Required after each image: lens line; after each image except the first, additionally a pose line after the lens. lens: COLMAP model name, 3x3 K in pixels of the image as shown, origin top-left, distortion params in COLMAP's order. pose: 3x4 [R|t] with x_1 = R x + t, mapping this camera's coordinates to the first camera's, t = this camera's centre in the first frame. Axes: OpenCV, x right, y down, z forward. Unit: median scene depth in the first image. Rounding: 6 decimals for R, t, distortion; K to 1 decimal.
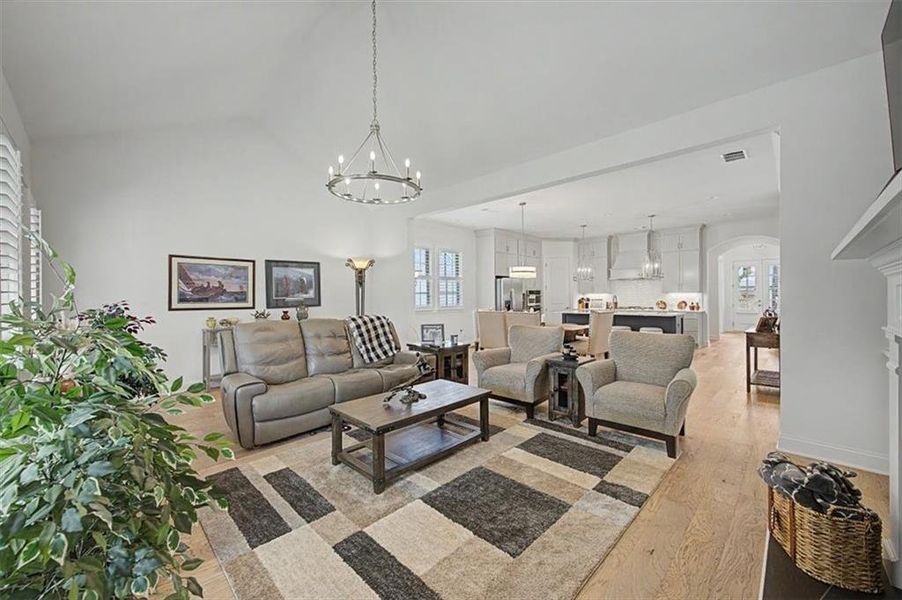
lens RADIAL K [[355.9, 0, 450.7], [0, 355.9, 295.3], [0, 0, 1]] dist [0.001116, -0.000209]
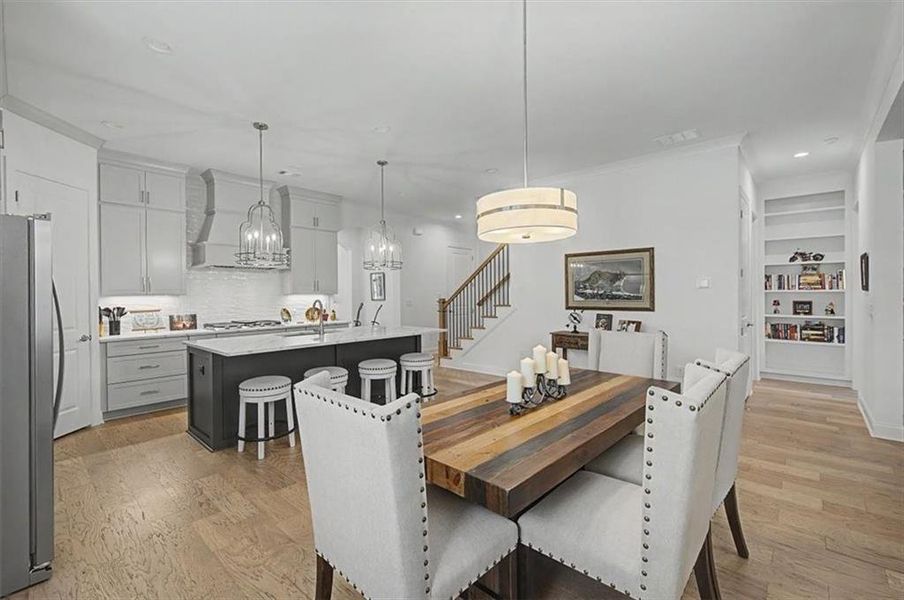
lens RADIAL K [[395.7, 0, 453.6], [0, 395.7, 295.1], [0, 0, 1]] dist [0.002916, 0.000197]
pose [[-0.033743, 0.001429, 0.999430, -0.075796], [0.005152, 0.999986, -0.001256, -0.004468], [-0.999417, 0.005107, -0.033750, 0.792857]]
